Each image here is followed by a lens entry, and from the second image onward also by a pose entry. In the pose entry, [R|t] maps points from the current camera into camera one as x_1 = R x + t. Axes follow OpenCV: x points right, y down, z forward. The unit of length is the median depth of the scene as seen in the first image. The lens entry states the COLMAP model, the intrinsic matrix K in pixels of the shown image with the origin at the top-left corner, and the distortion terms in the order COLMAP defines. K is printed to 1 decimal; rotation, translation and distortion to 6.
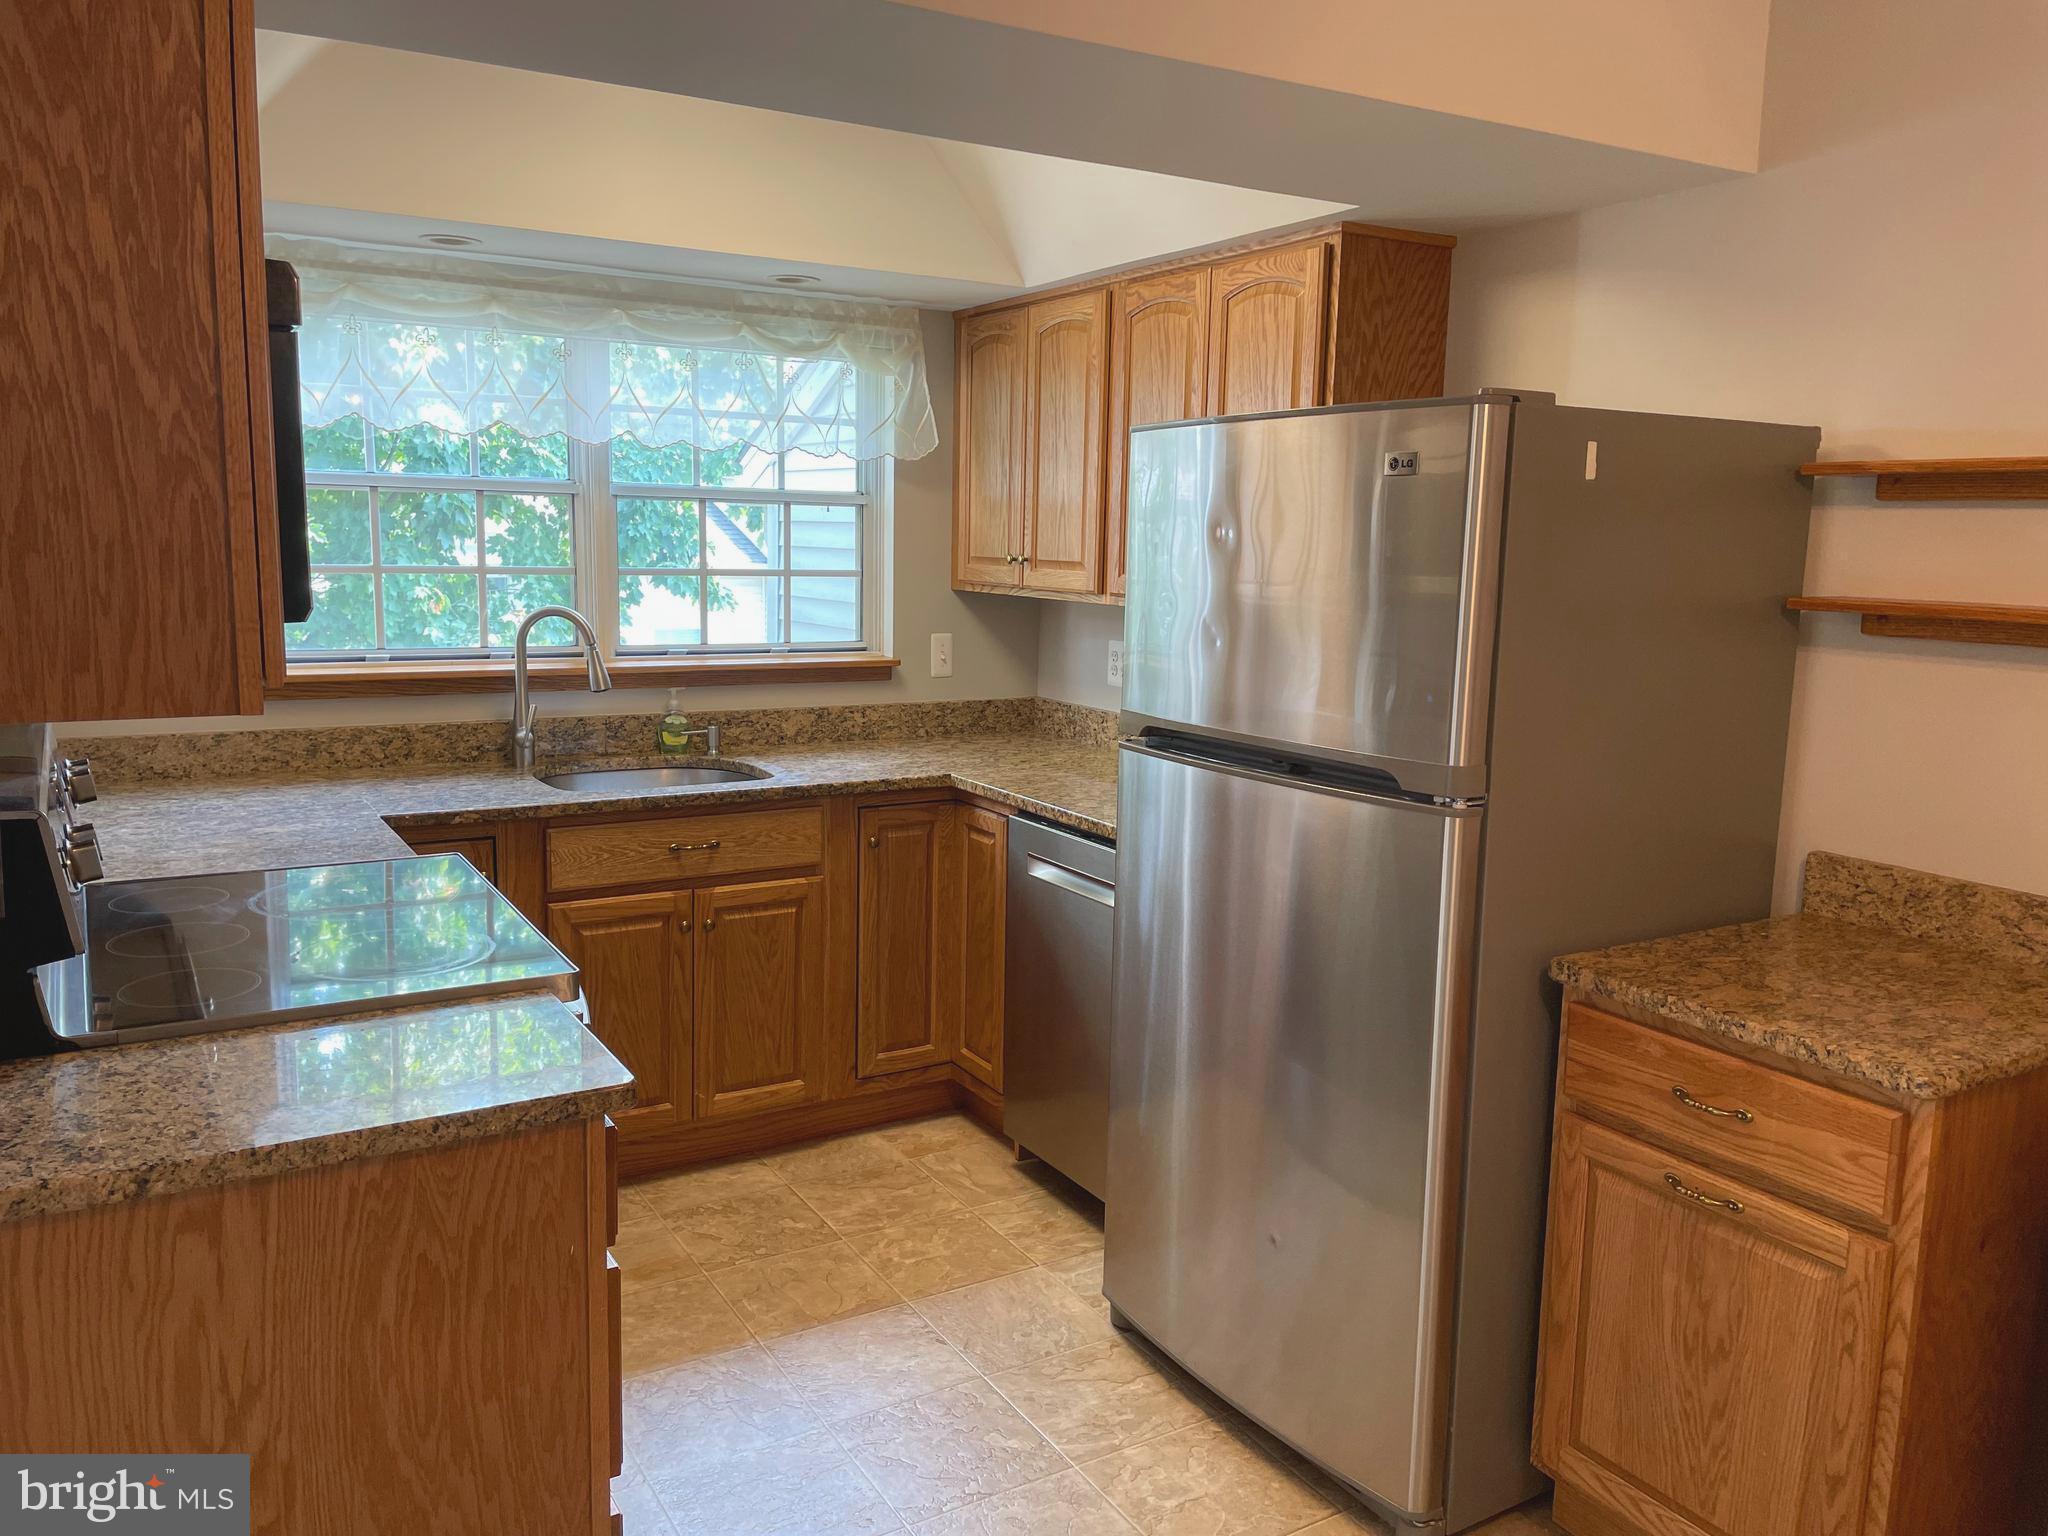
lens RADIAL K [[1562.1, 0, 1026.8], [0, 1562.1, 748.6], [0, 0, 1]] dist [0.031859, -0.046621]
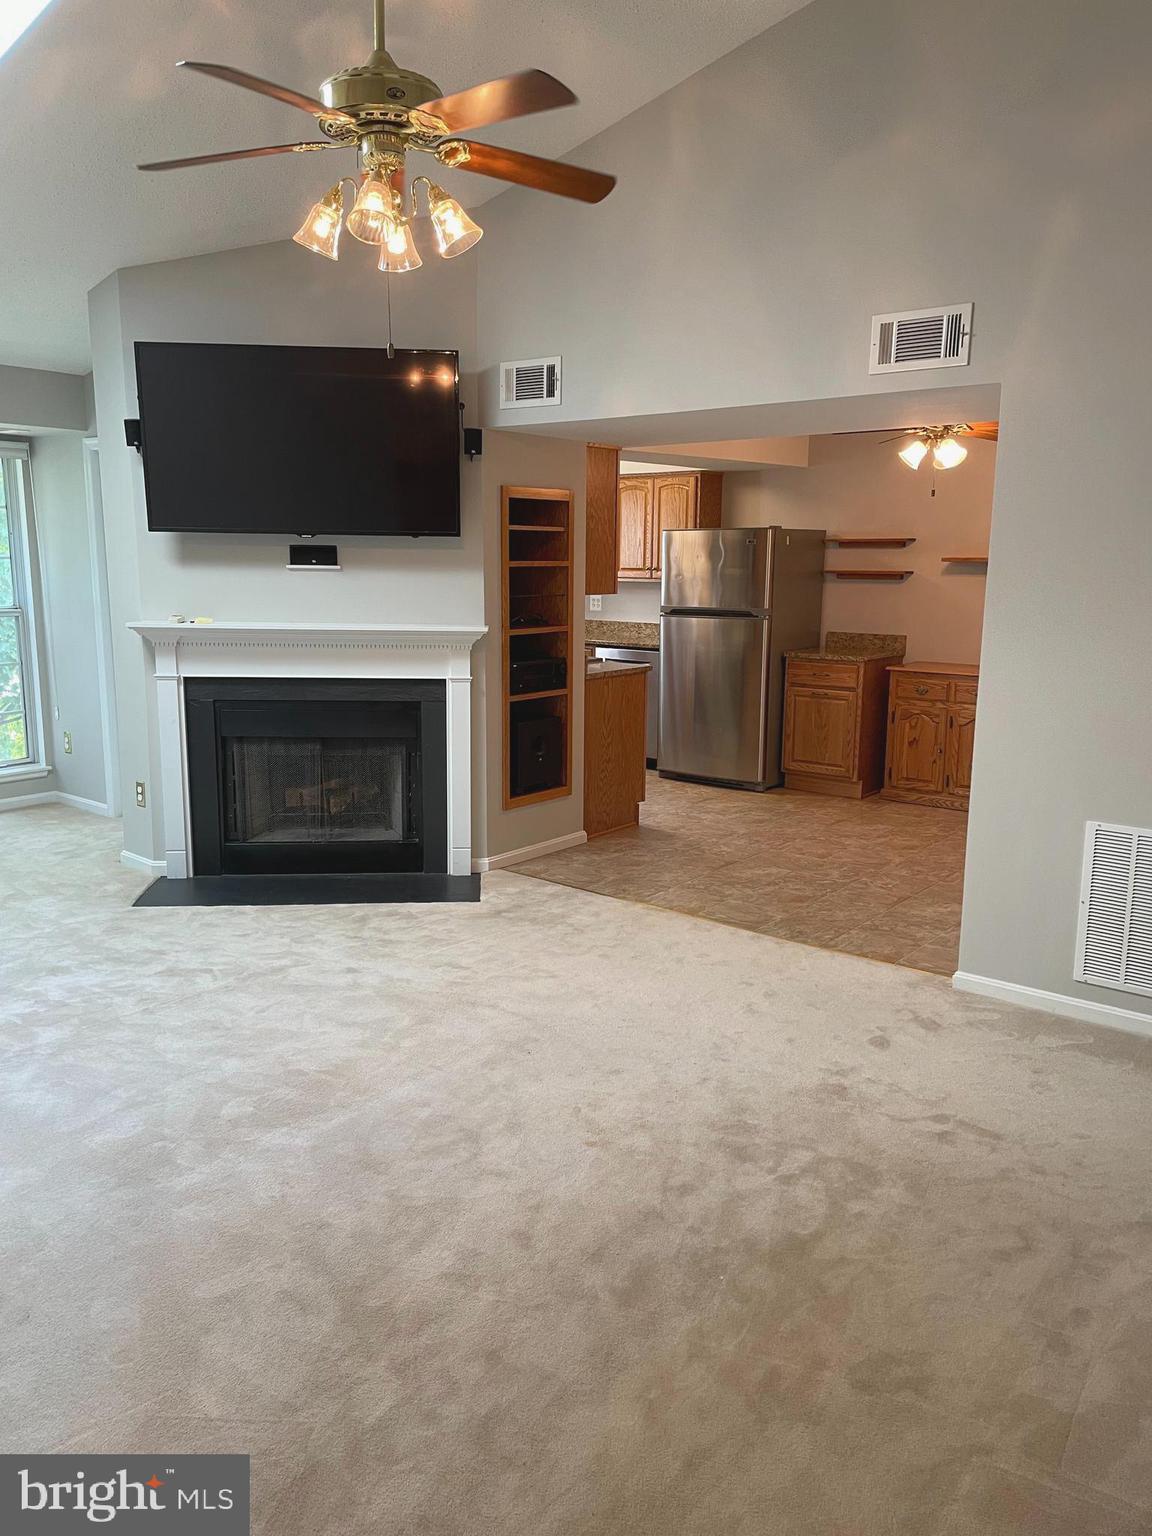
lens RADIAL K [[1154.7, 0, 576.0], [0, 1154.7, 768.0], [0, 0, 1]] dist [0.086142, -0.122220]
pose [[0.937301, -0.076367, 0.340052, -1.403830], [0.061067, 0.996590, 0.055488, 0.249272], [-0.343130, -0.031243, 0.938768, -1.958123]]
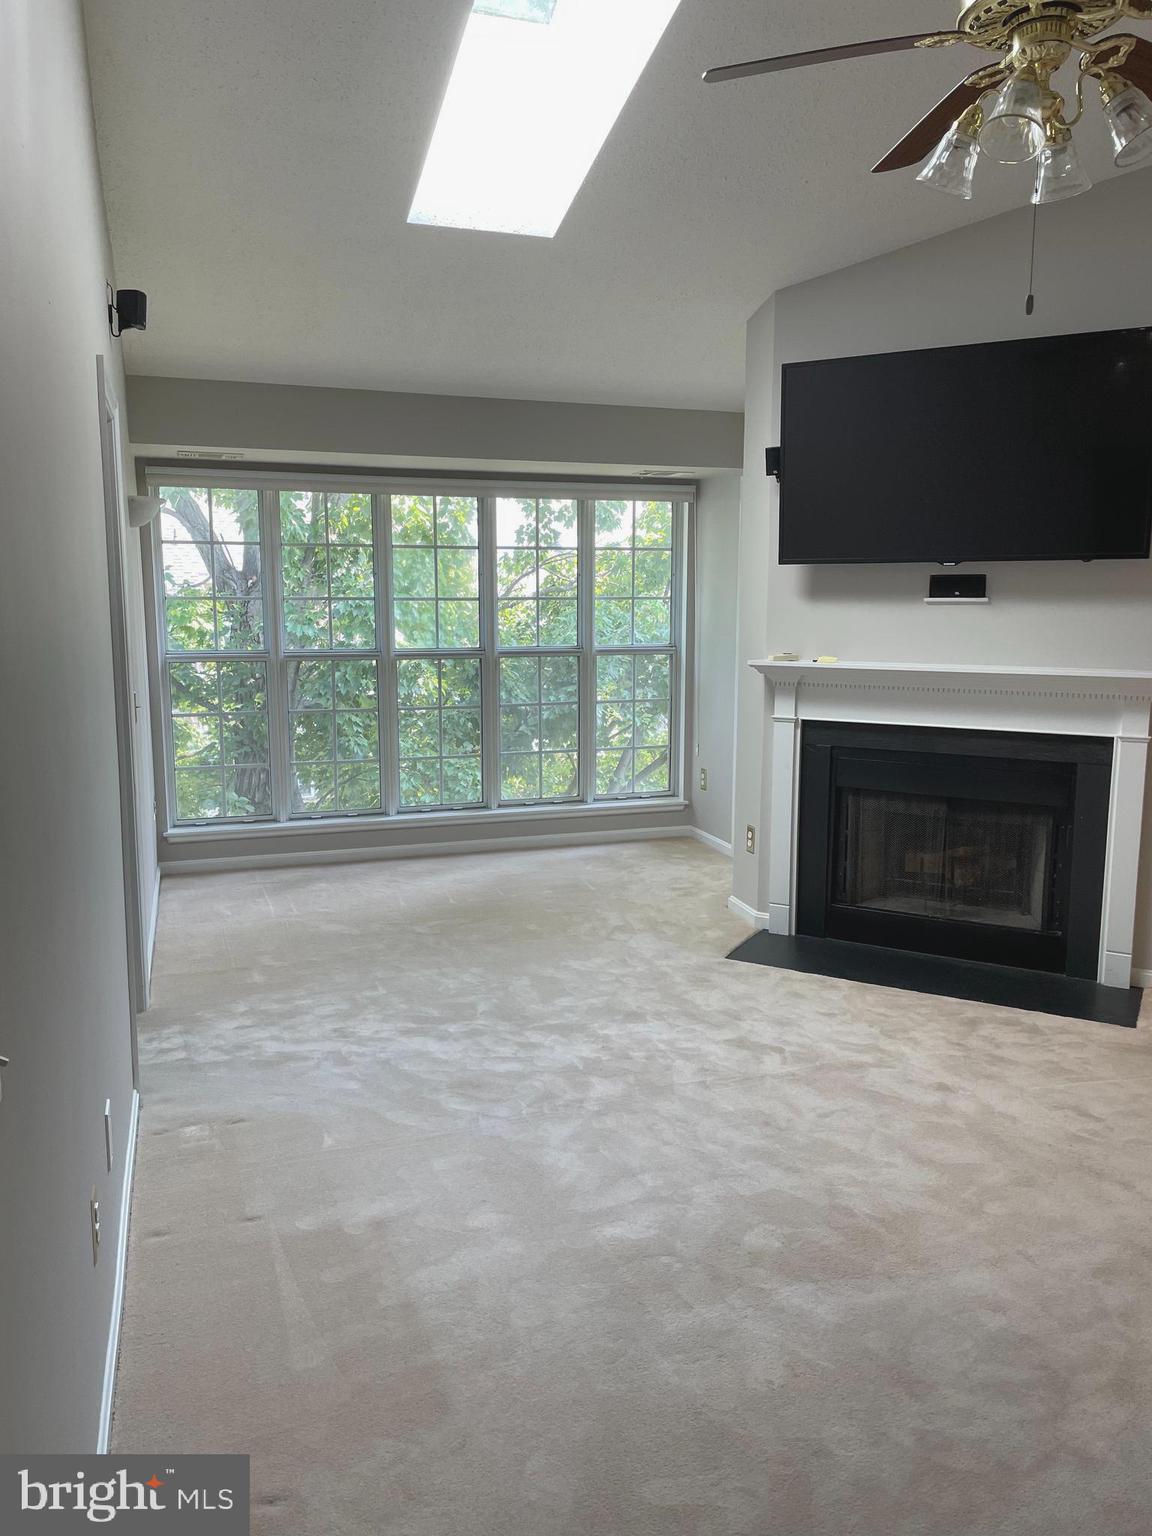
lens RADIAL K [[1148.9, 0, 572.9], [0, 1148.9, 764.7], [0, 0, 1]] dist [0.092205, -0.121925]
pose [[0.973760, 0.012565, -0.227231, -1.257898], [-0.012669, 0.999919, 0.001001, 0.235908], [0.227225, 0.001905, 0.973840, -1.677311]]
